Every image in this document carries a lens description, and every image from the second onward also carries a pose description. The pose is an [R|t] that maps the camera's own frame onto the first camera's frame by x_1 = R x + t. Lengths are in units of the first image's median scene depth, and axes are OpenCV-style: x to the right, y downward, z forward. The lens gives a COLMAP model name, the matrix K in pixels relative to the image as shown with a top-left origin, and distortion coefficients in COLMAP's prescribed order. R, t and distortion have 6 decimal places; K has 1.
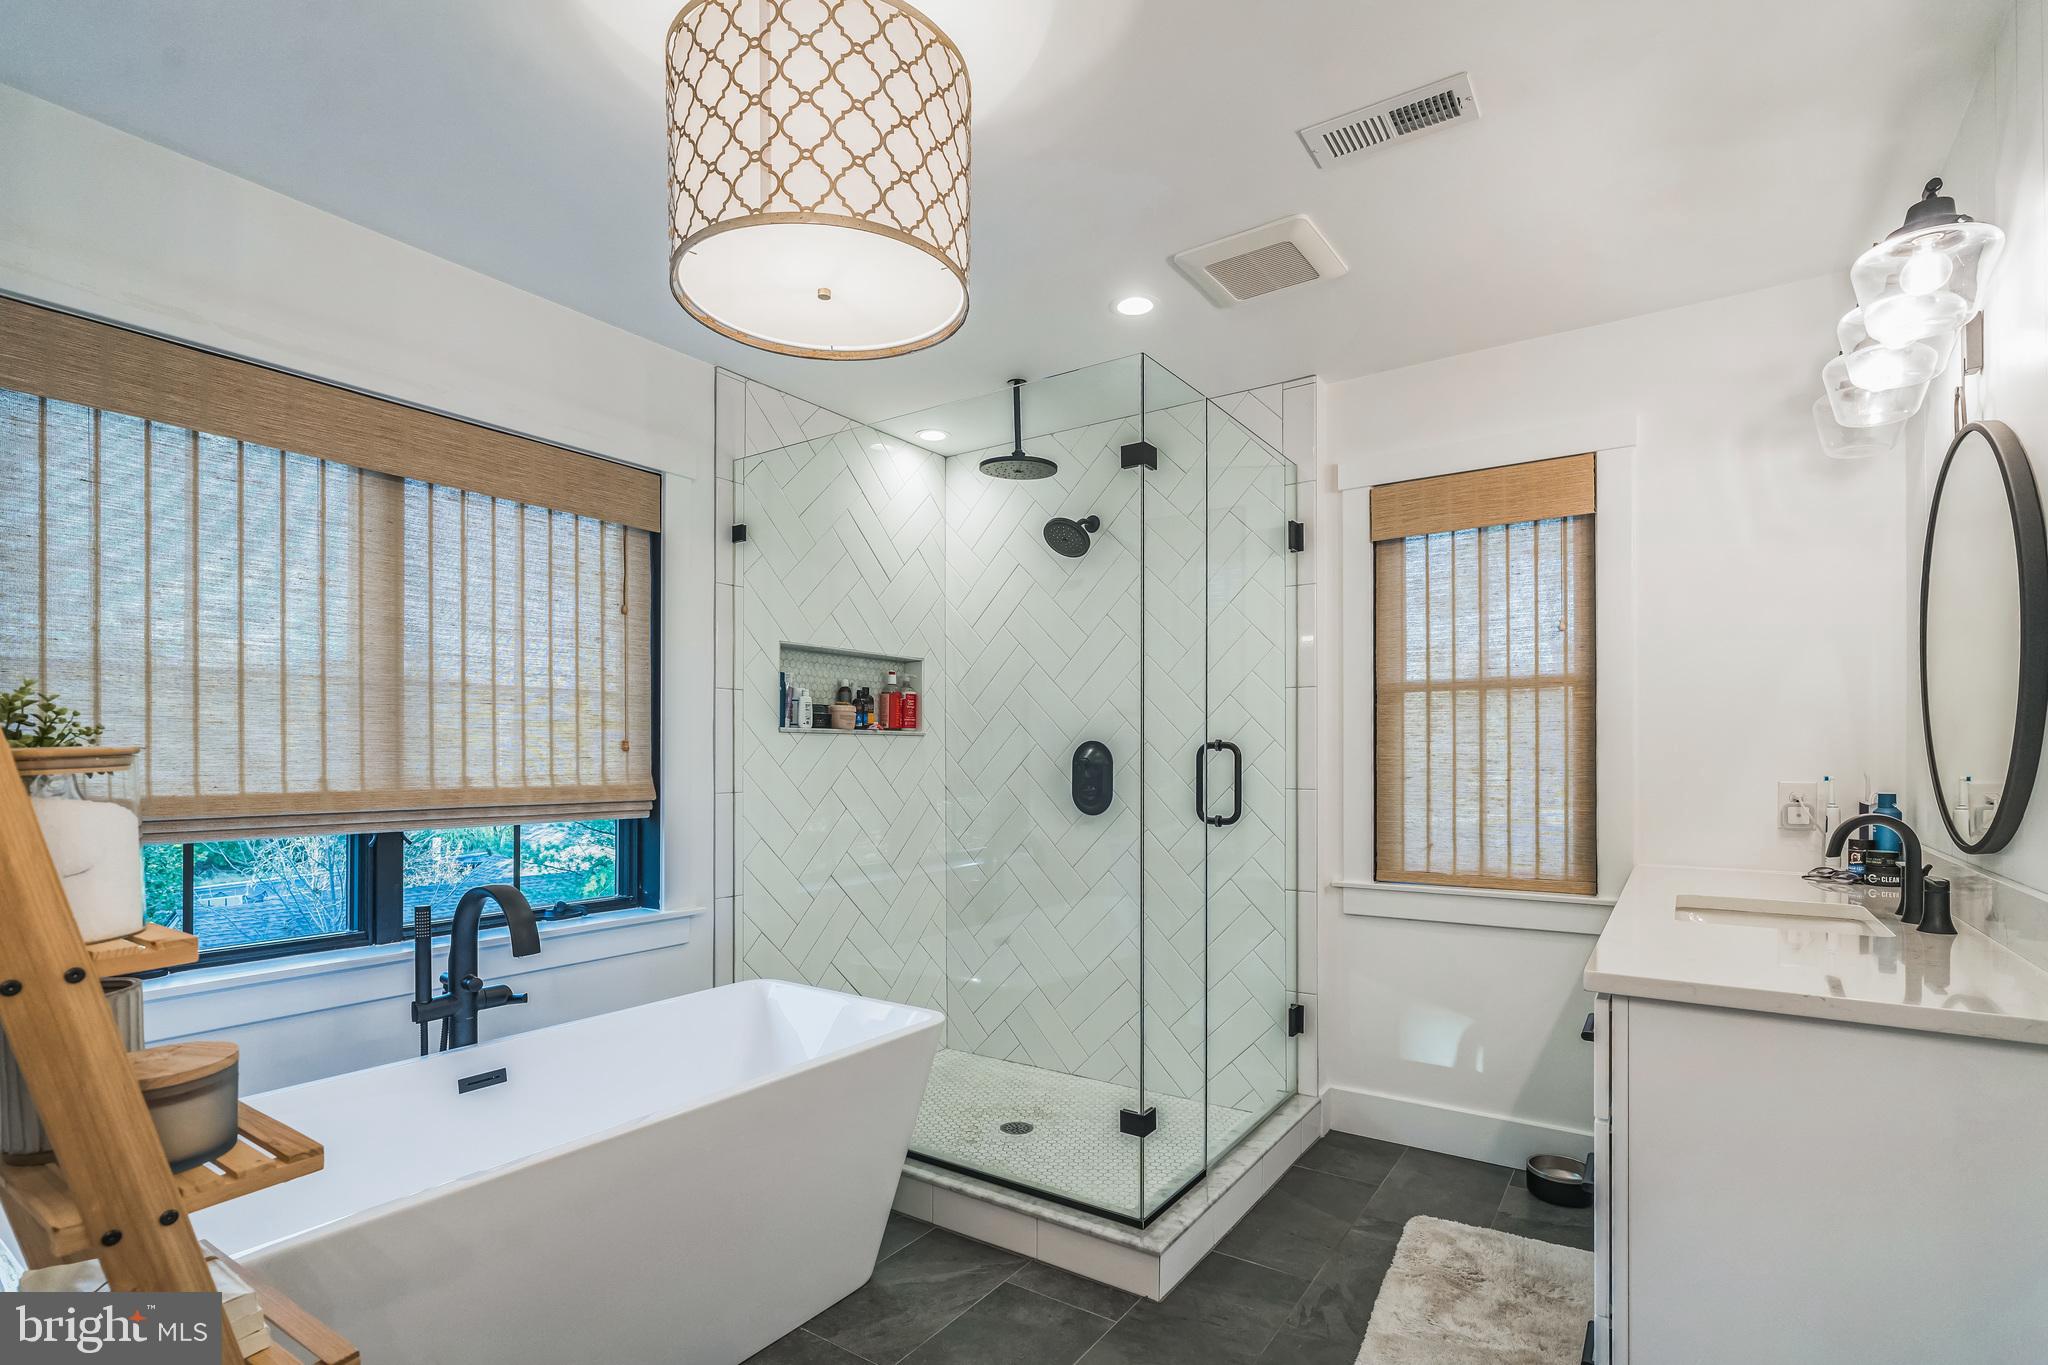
lens RADIAL K [[977.3, 0, 1023.9], [0, 977.3, 759.9], [0, 0, 1]] dist [-0.003790, -0.000461]
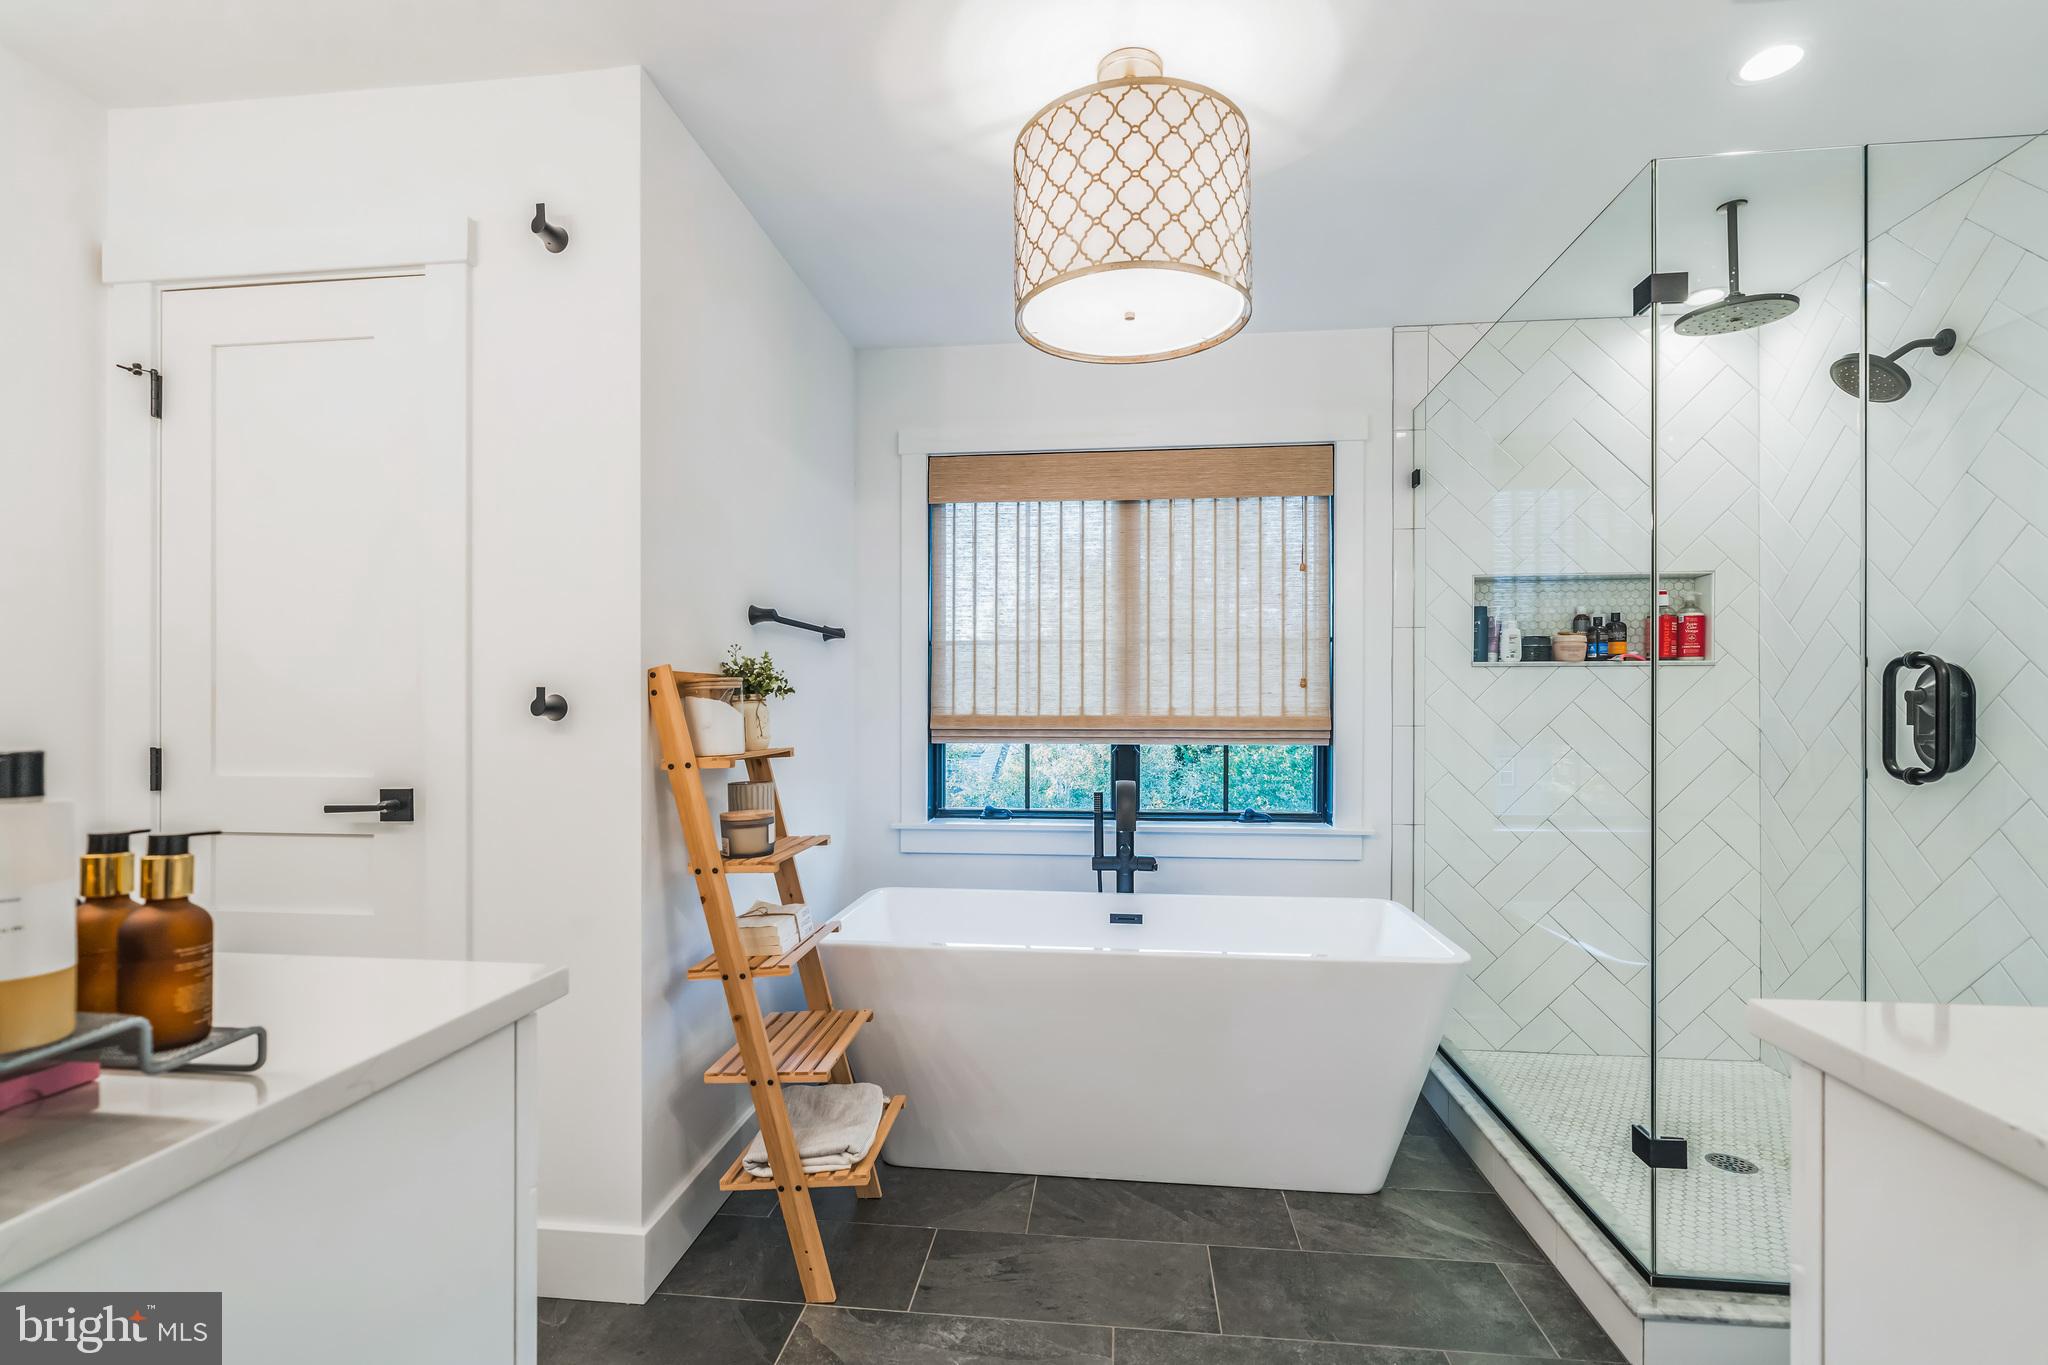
lens RADIAL K [[950.5, 0, 1020.1], [0, 950.5, 715.9], [0, 0, 1]] dist [0.002062, 0.000222]
pose [[0.468545, 0.007886, -0.883404, 0.448206], [-0.002576, 0.999968, 0.007560, 0.017416], [0.883436, -0.001267, 0.468550, 0.161276]]
